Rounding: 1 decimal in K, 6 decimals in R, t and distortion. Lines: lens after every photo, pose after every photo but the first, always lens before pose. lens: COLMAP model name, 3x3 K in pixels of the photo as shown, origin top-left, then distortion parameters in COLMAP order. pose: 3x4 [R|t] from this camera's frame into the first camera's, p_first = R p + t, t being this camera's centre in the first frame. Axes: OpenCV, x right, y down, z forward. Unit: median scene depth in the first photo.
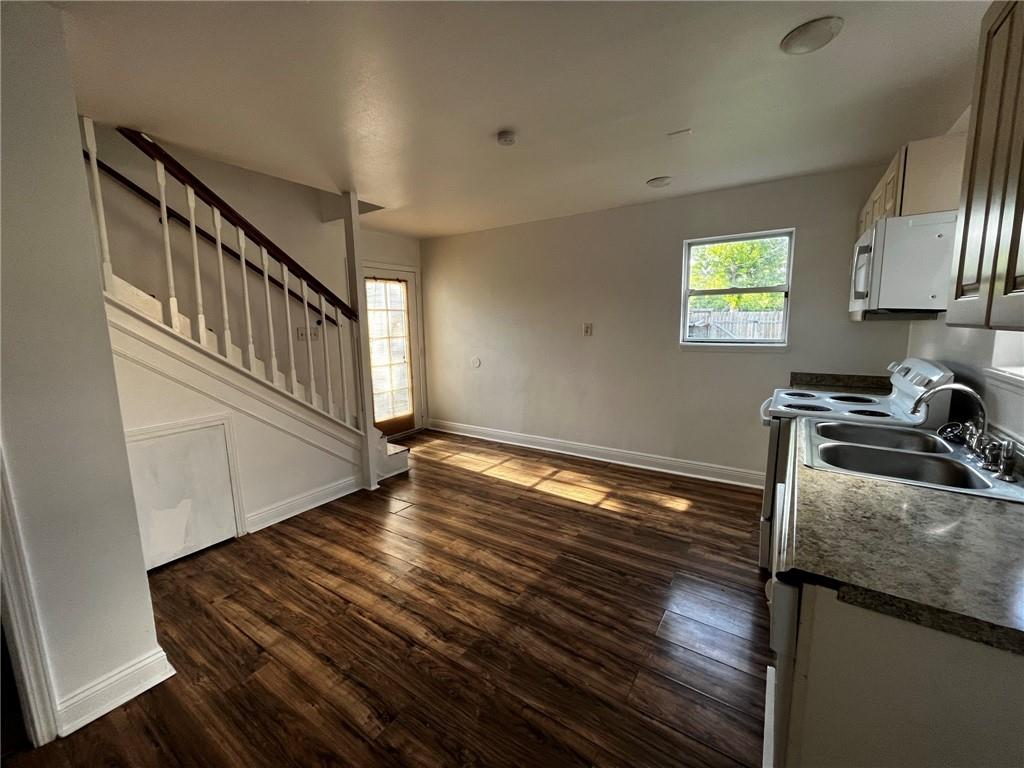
lens RADIAL K [[411.1, 0, 513.7], [0, 411.1, 381.1], [0, 0, 1]] dist [0.000927, 0.000016]
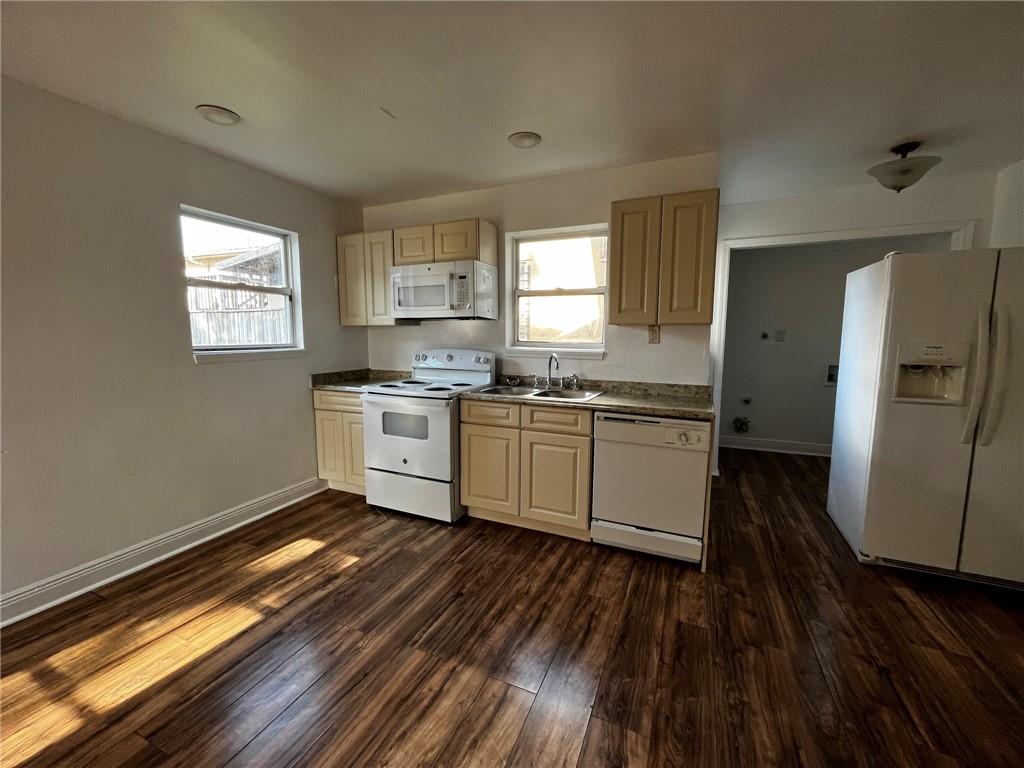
lens RADIAL K [[411.1, 0, 512.8], [0, 411.1, 378.9], [0, 0, 1]] dist [0.000927, 0.000016]
pose [[-0.166842, -0.094060, 0.981487, -0.563522], [0.139311, 0.983204, 0.117906, -0.083621], [-0.976092, 0.156404, -0.150936, 0.889411]]
